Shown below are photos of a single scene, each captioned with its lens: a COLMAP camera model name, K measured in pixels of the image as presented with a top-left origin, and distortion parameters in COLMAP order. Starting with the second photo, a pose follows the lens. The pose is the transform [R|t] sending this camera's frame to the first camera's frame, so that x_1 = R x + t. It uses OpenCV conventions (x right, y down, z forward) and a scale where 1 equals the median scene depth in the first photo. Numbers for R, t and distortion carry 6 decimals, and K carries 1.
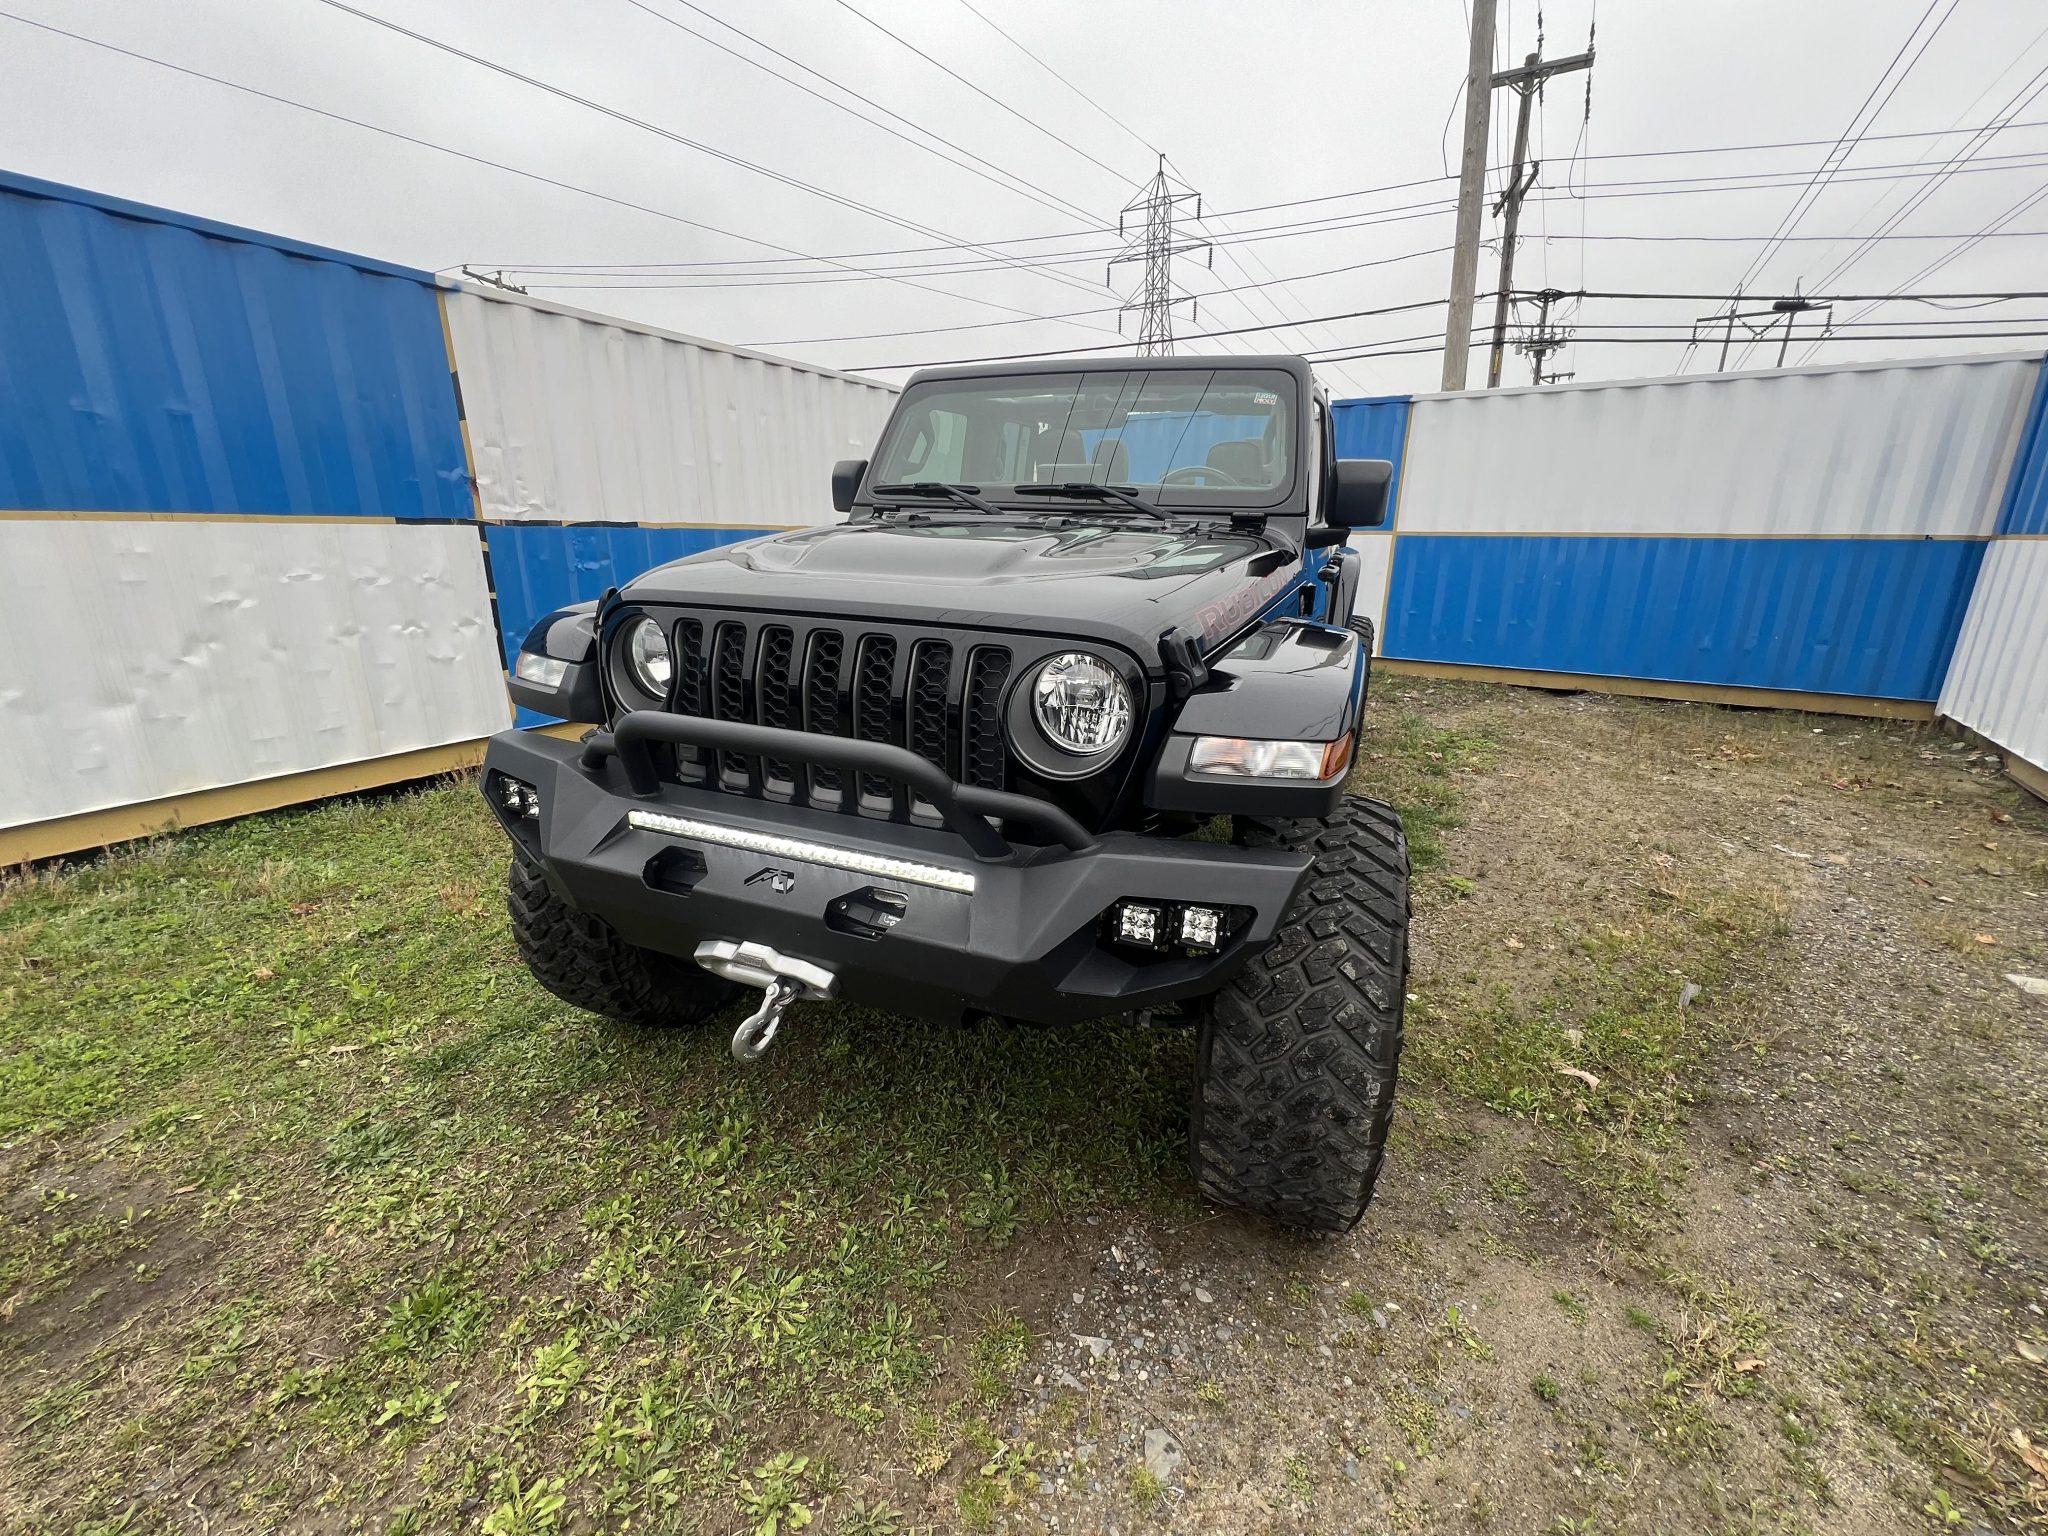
lens RADIAL K [[820.5, 0, 1020.5], [0, 820.5, 770.6], [0, 0, 1]] dist [-0.000244, -0.000145]
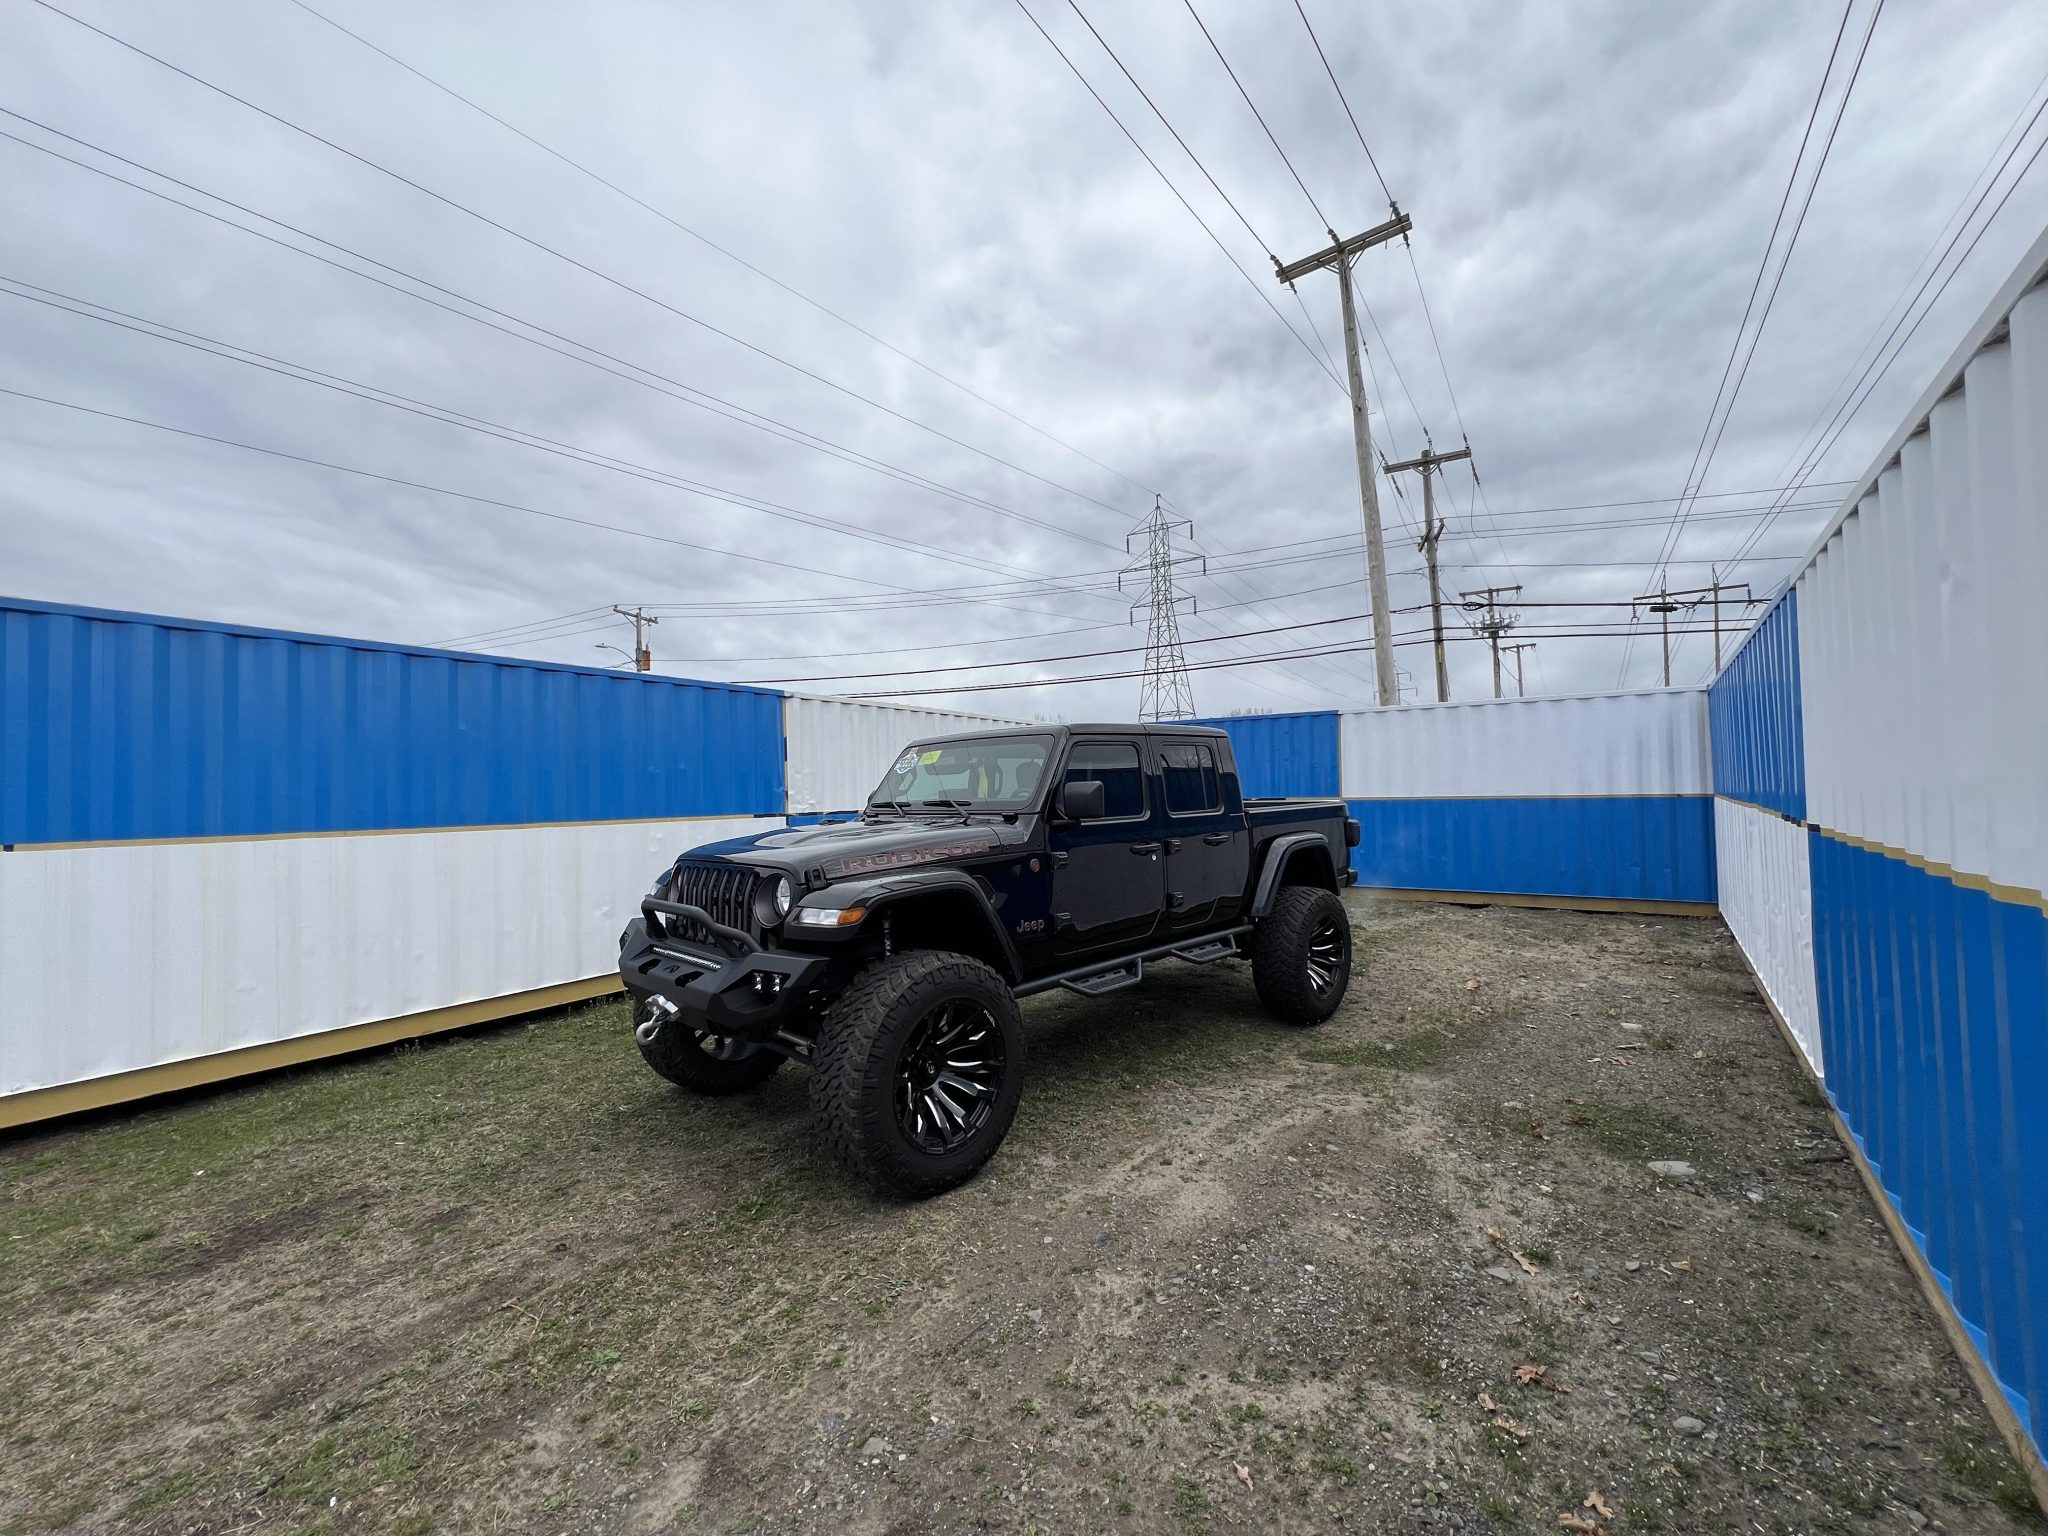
lens RADIAL K [[820.5, 0, 1020.5], [0, 820.5, 770.6], [0, 0, 1]] dist [-0.000244, -0.000145]
pose [[0.999147, -0.028512, -0.029856, -0.127123], [0.018195, 0.953302, -0.301470, 0.183385], [0.037057, 0.300670, 0.953008, -0.859119]]
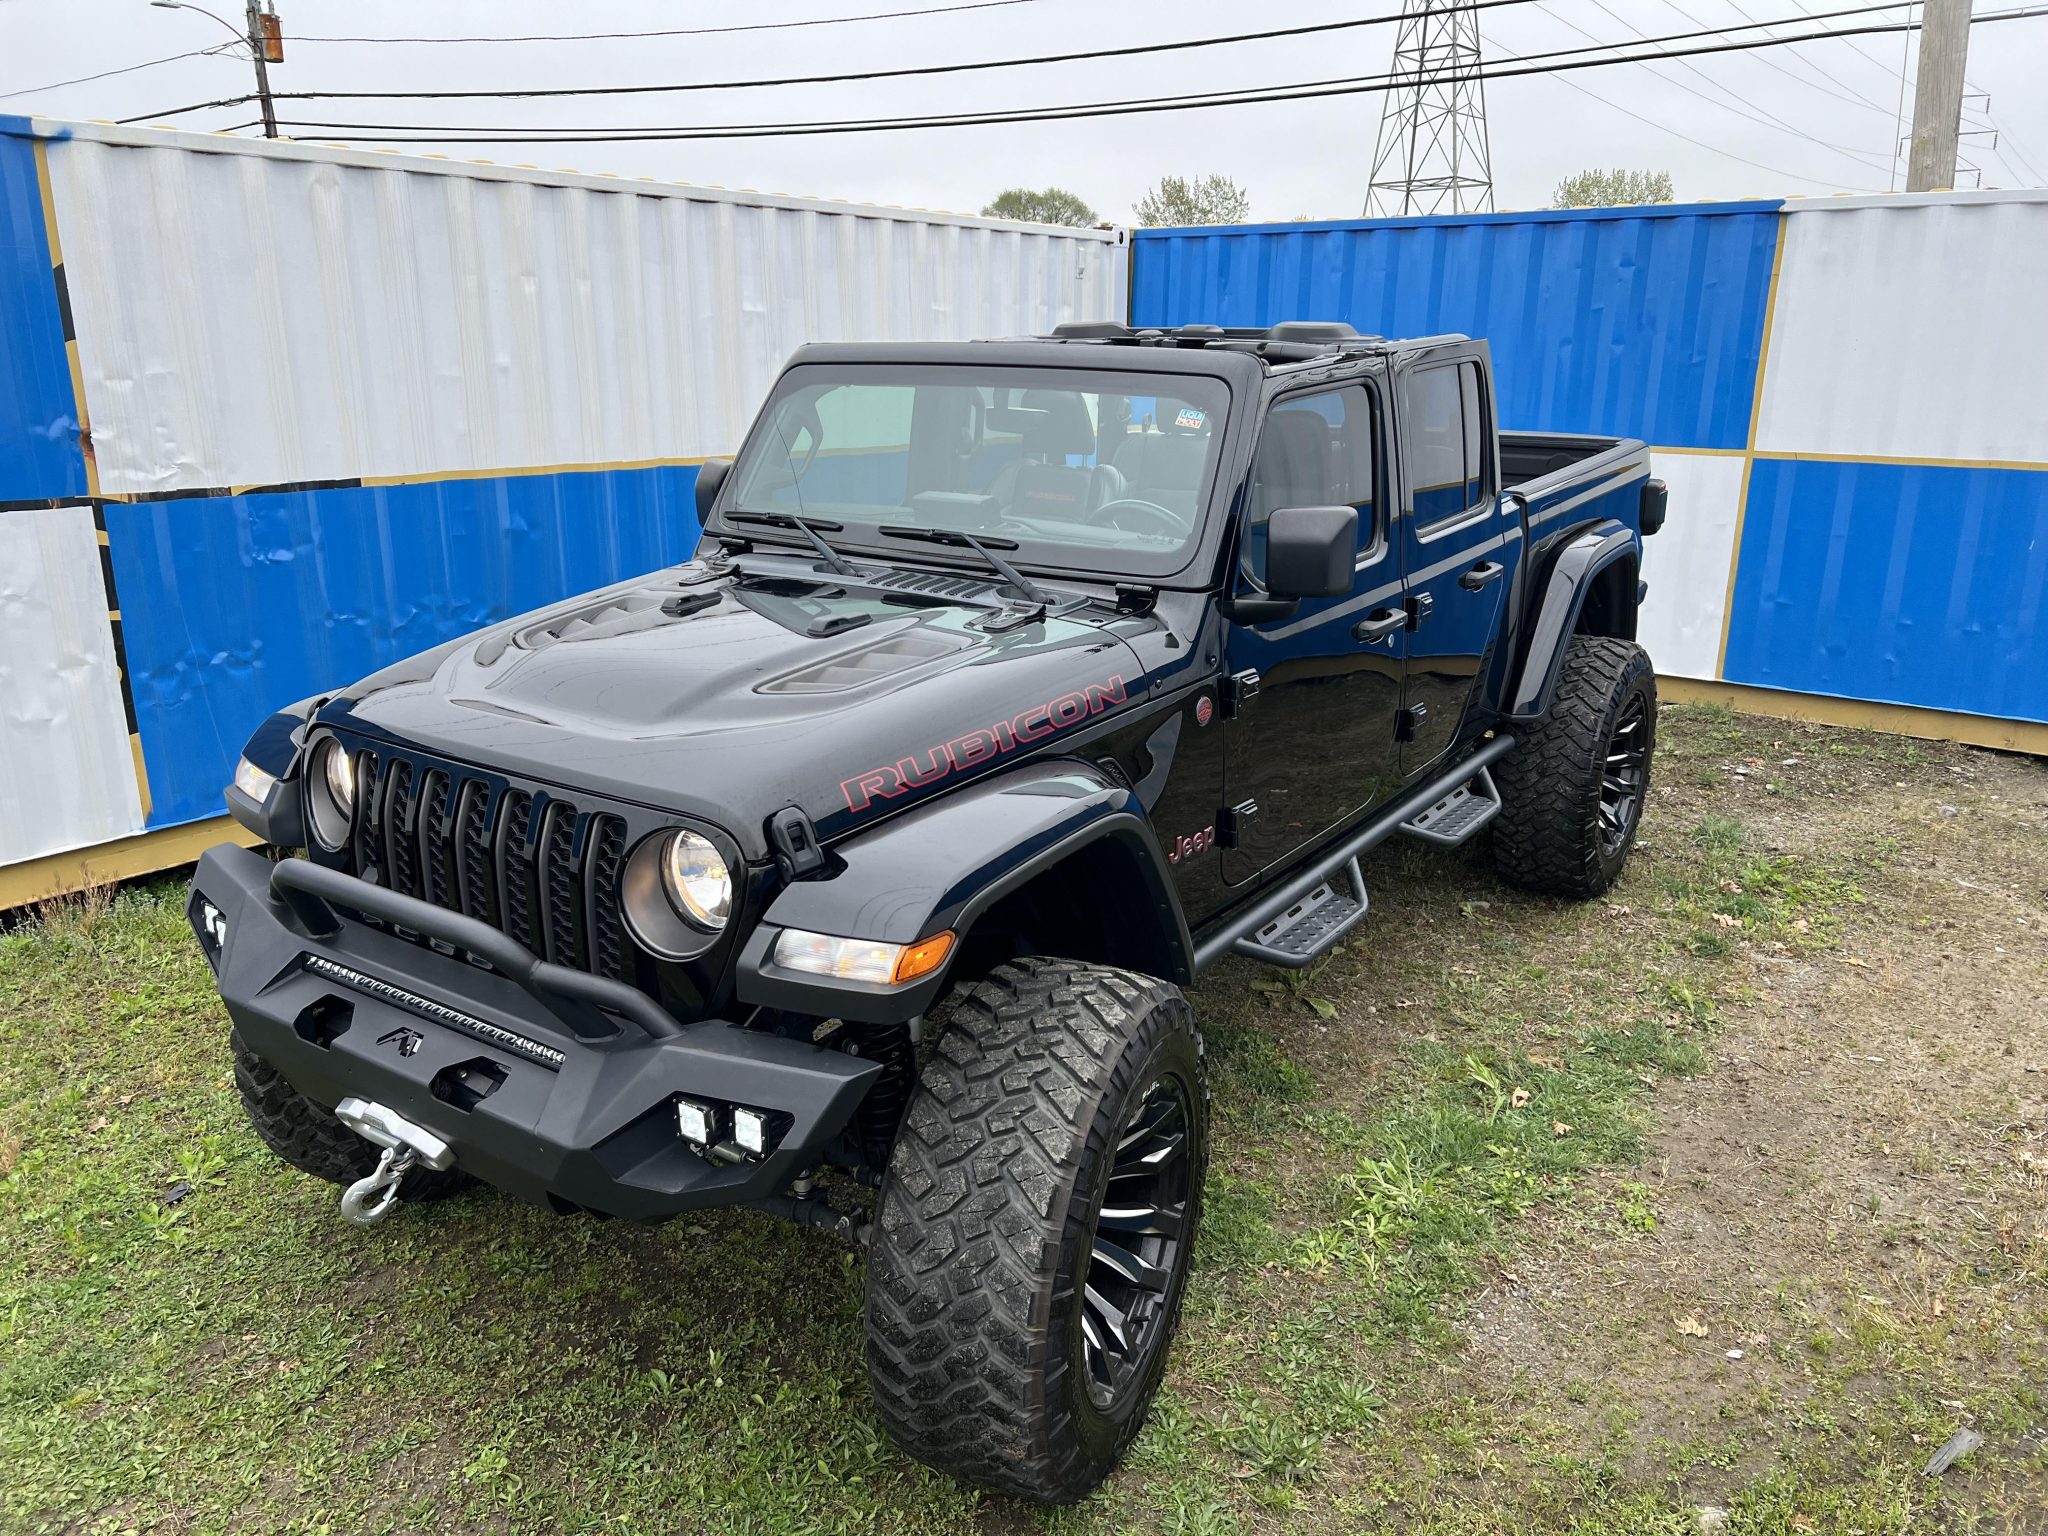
lens RADIAL K [[1538.0, 0, 1022.1], [0, 1538.0, 777.5], [0, 0, 1]] dist [0.046737, -0.051898]
pose [[0.994571, 0.025032, -0.101006, 0.196529], [-0.025527, 0.999668, -0.003609, -0.134322], [0.100882, 0.006168, 0.994879, -0.114608]]
